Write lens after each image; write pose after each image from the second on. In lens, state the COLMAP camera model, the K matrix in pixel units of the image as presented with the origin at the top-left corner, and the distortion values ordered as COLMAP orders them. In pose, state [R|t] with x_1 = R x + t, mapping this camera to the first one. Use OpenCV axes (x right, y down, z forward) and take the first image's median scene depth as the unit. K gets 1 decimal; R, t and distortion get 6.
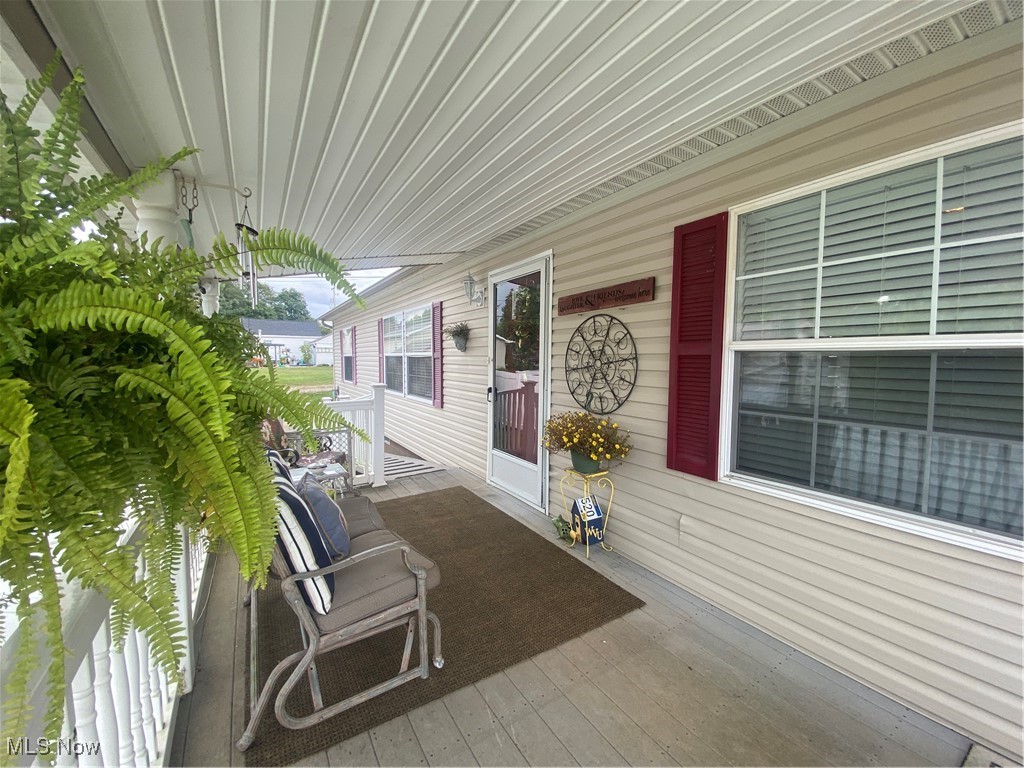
lens RADIAL K [[413.9, 0, 514.8], [0, 413.9, 382.7], [0, 0, 1]] dist [0.032004, -0.026561]
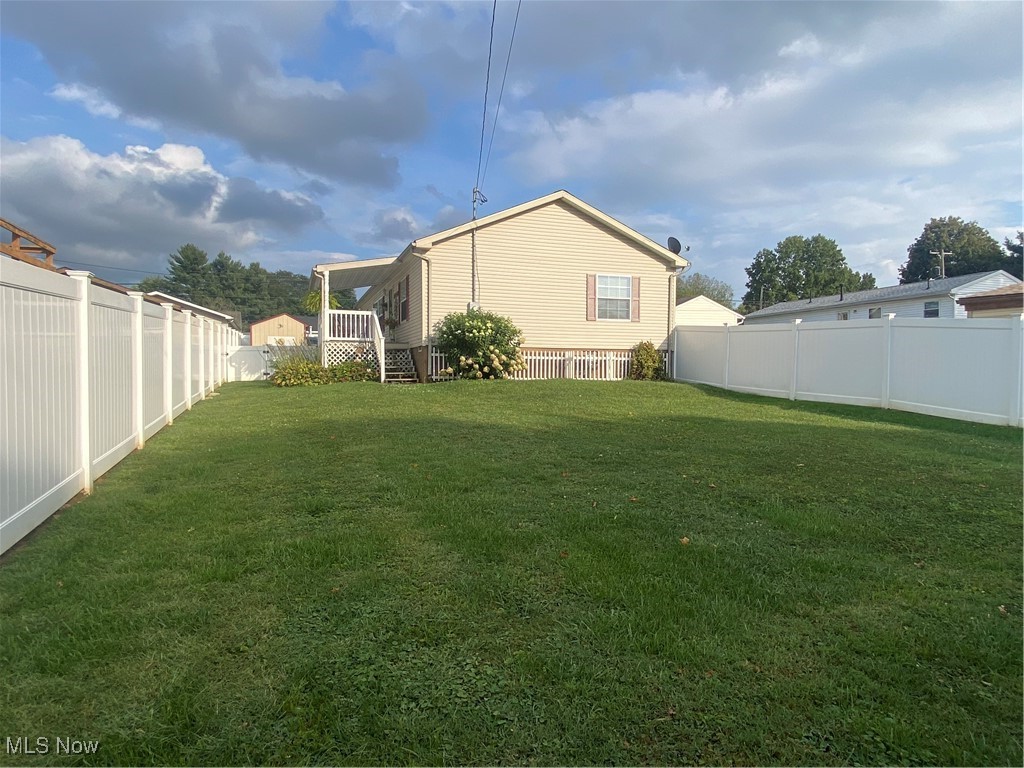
lens RADIAL K [[612.3, 0, 512.0], [0, 612.3, 393.2], [0, 0, 1]] dist [0.033864, -0.034124]
pose [[0.976870, 0.004481, -0.213786, 1.918610], [-0.010087, 0.999633, -0.025137, 0.697914], [0.213595, 0.026712, 0.976557, -3.555443]]
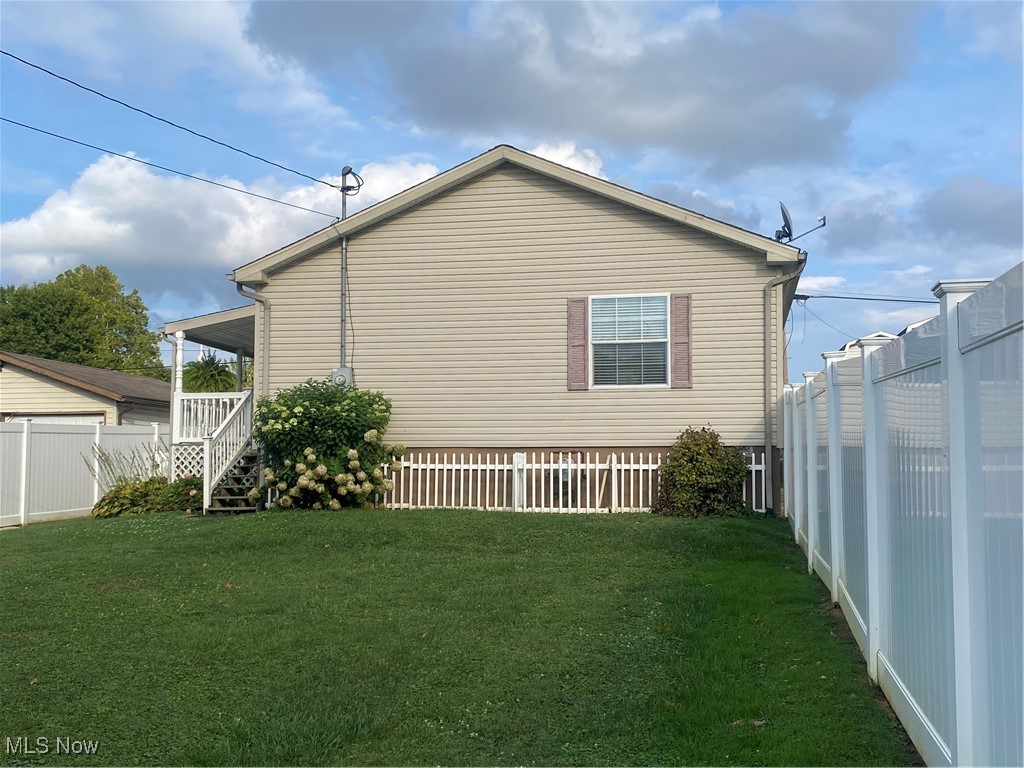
lens RADIAL K [[1100.8, 0, 512.2], [0, 1100.8, 388.2], [0, 0, 1]] dist [0.147267, -0.386363]
pose [[0.730300, -0.065626, -0.679966, 3.792564], [-0.038588, 0.989823, -0.136976, 0.610280], [0.682035, 0.126272, 0.720336, -2.287376]]
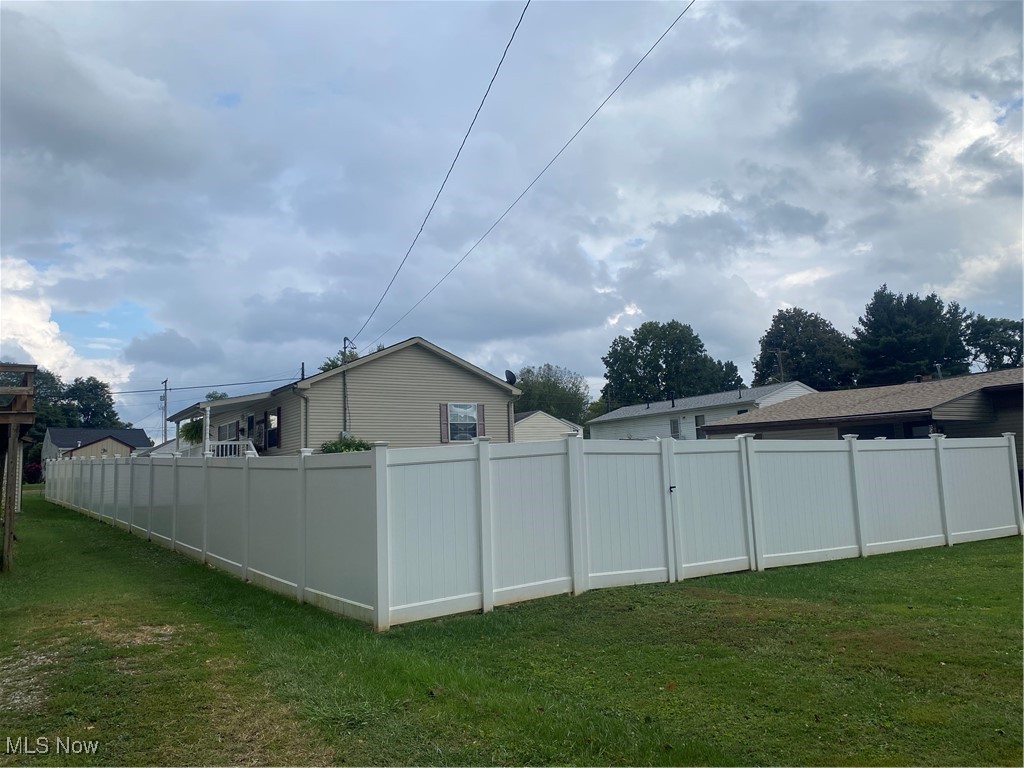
lens RADIAL K [[802.0, 0, 496.8], [0, 802.0, 381.9], [0, 0, 1]] dist [0.099269, -0.182092]
pose [[0.999065, -0.043067, 0.003776, 1.960466], [0.043037, 0.982474, -0.181364, 0.789225], [0.004101, 0.181356, 0.983409, -5.625419]]
